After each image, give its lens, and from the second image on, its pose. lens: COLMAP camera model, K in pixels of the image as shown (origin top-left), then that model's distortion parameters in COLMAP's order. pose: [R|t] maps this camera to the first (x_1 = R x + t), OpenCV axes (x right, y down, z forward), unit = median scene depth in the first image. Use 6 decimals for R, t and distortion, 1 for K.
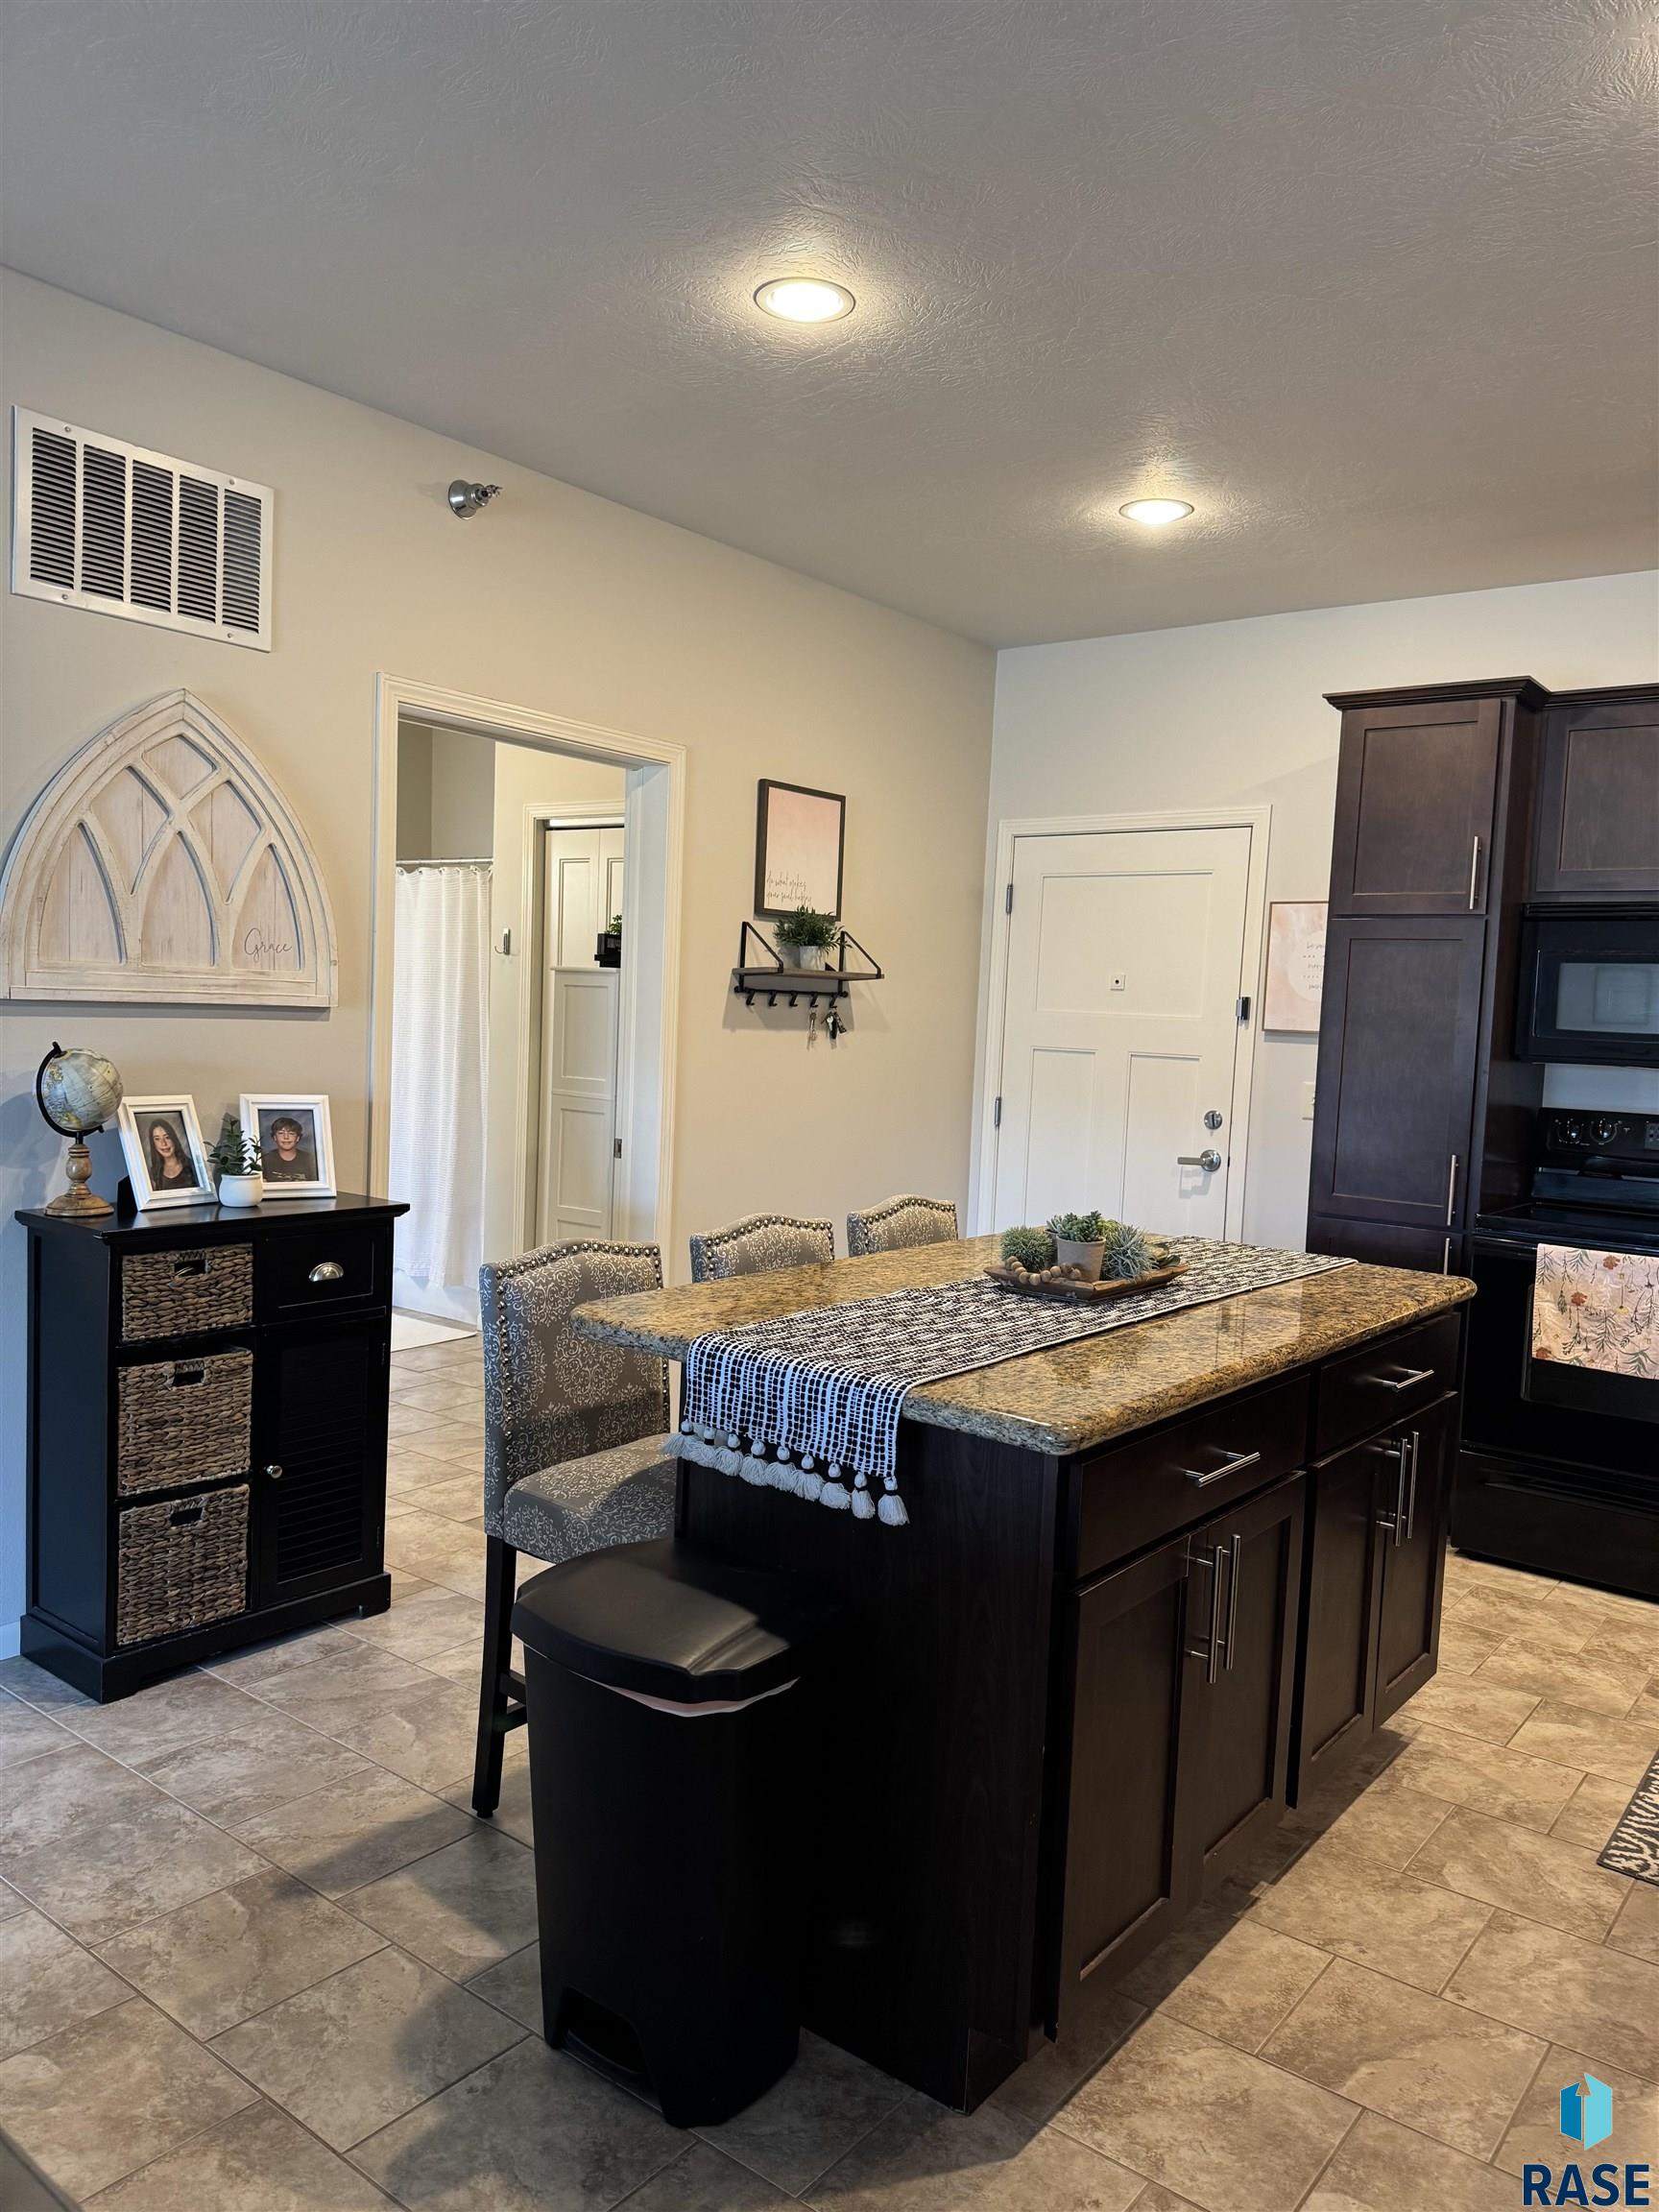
lens RADIAL K [[1544.3, 0, 829.5], [0, 1544.3, 1106.0], [0, 0, 1]] dist [0.002315, 0.000164]
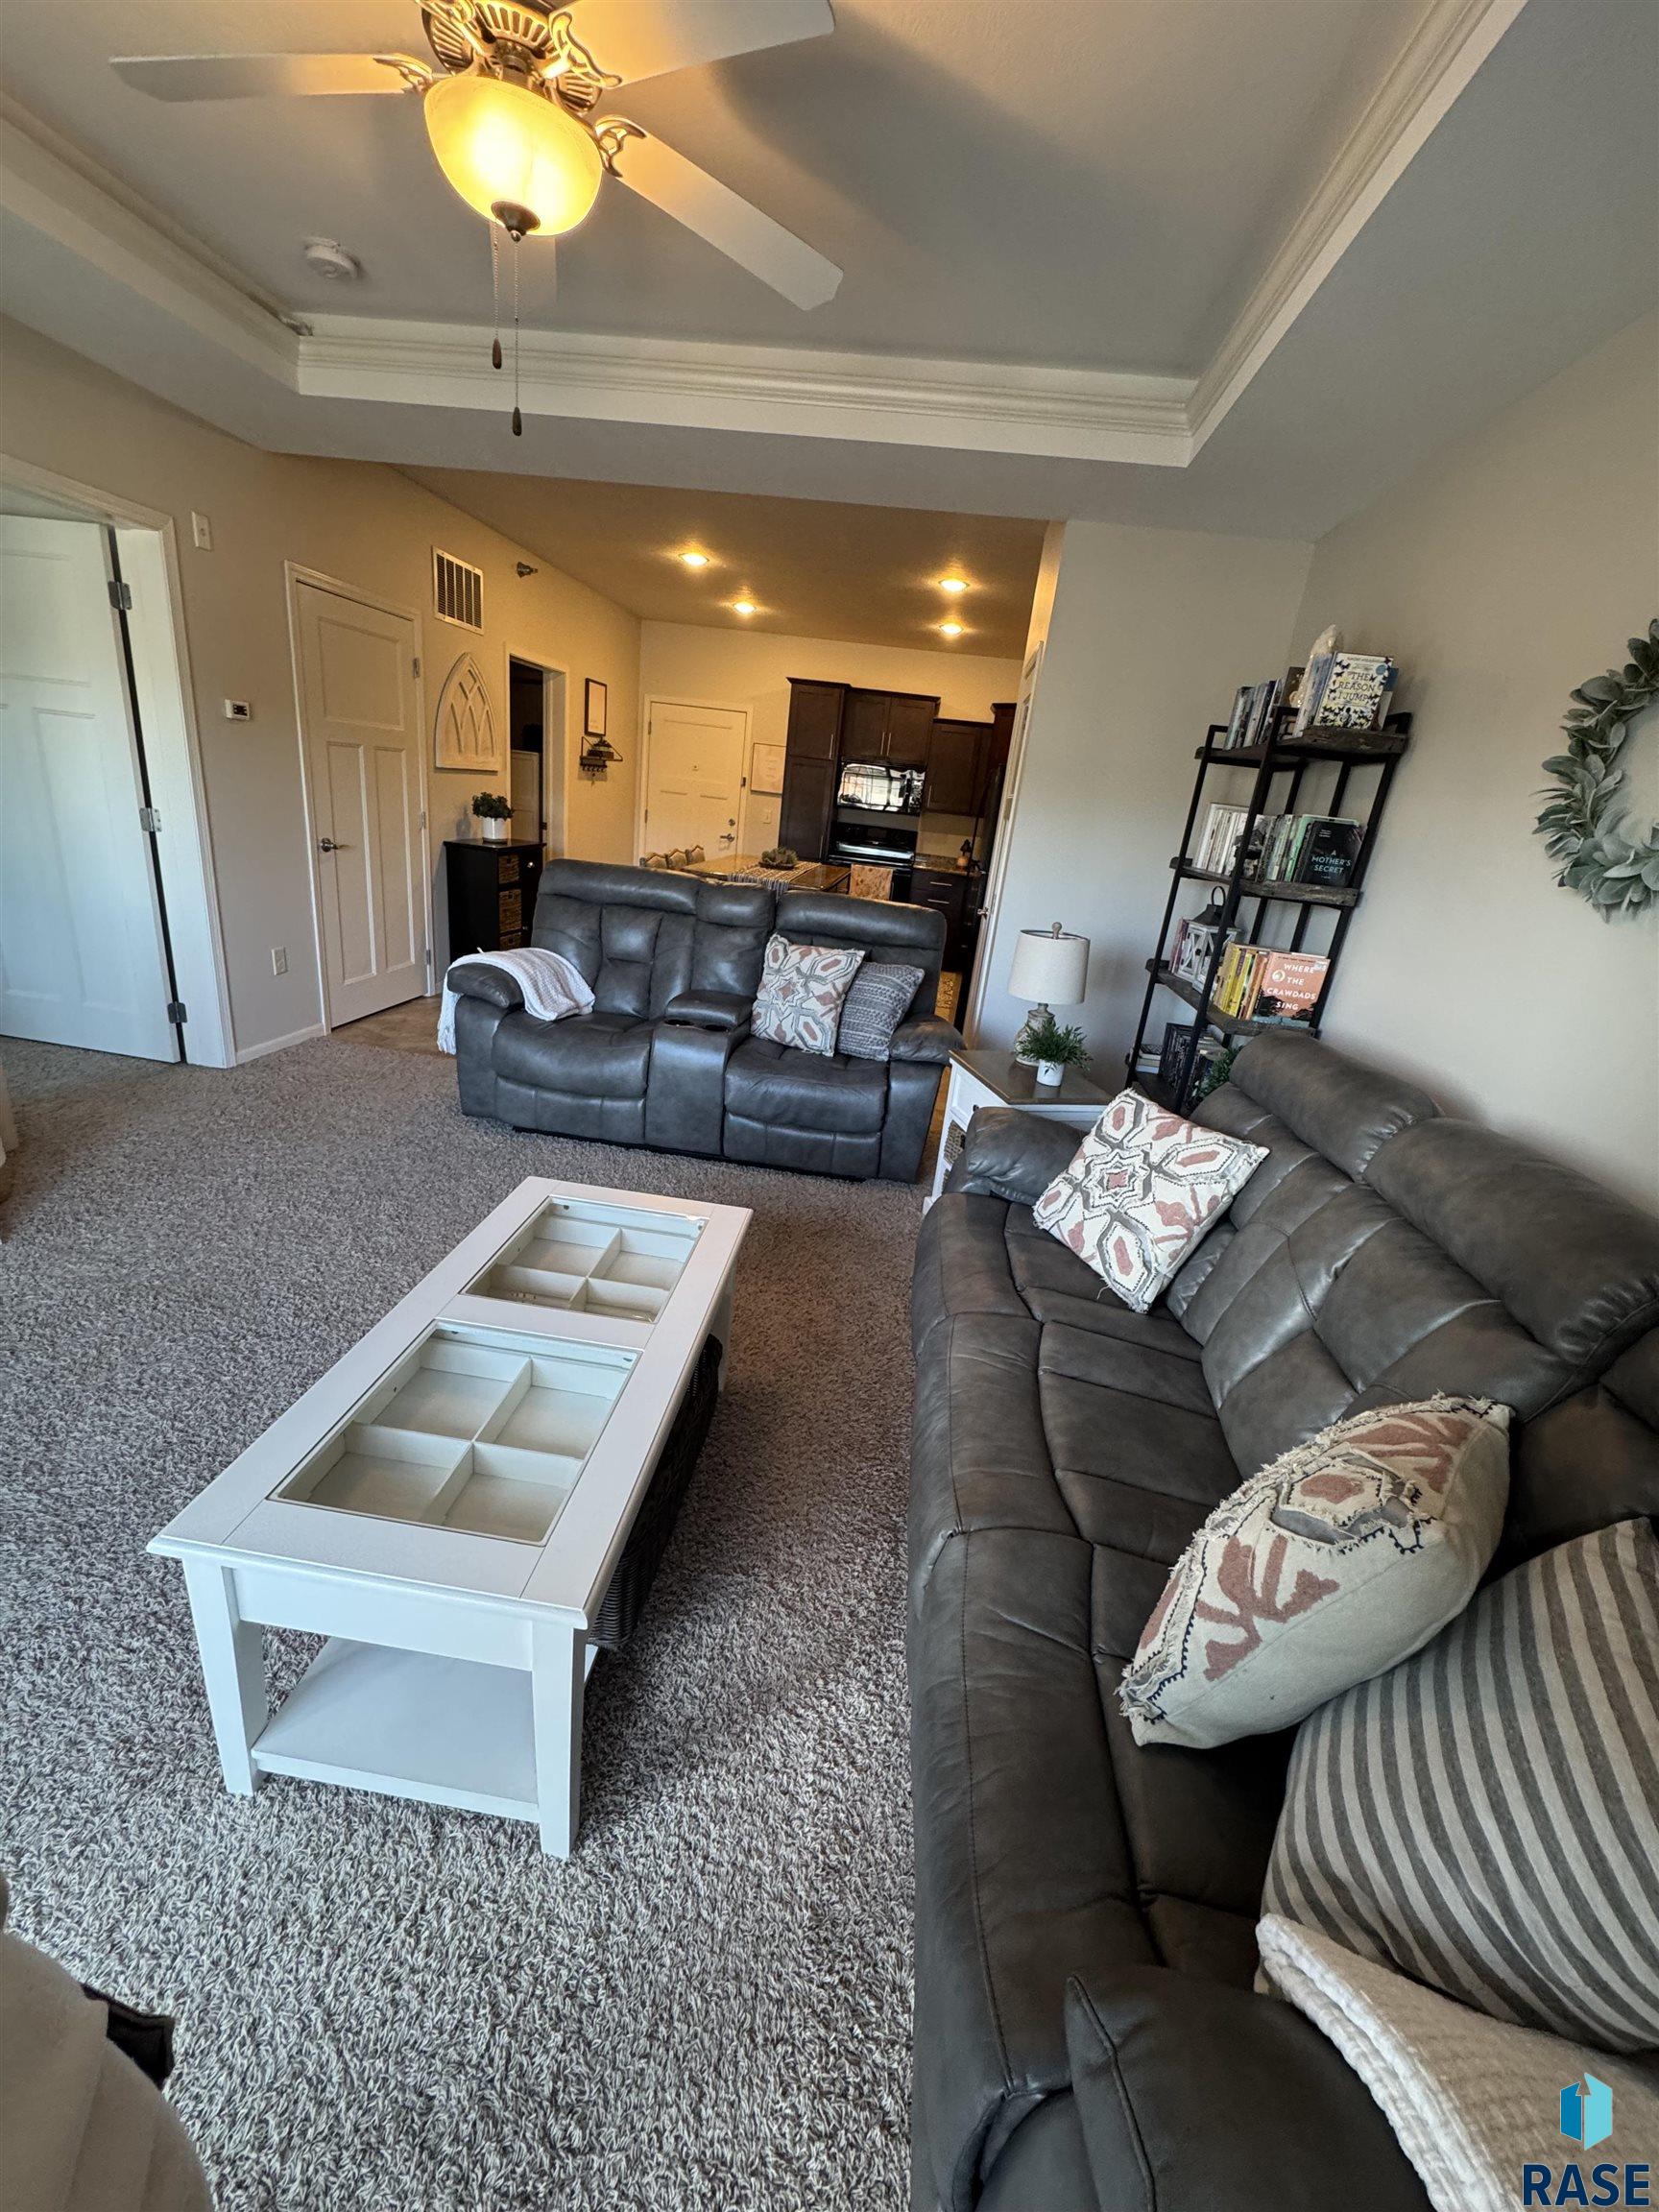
lens RADIAL K [[890.8, 0, 829.5], [0, 890.8, 1106.0], [0, 0, 1]] dist [0.000475, 0.000026]
pose [[0.855130, -0.124722, 0.503188, -0.604165], [-0.040735, 0.951462, 0.305059, -0.002255], [-0.516811, -0.281362, 0.808543, -0.705832]]
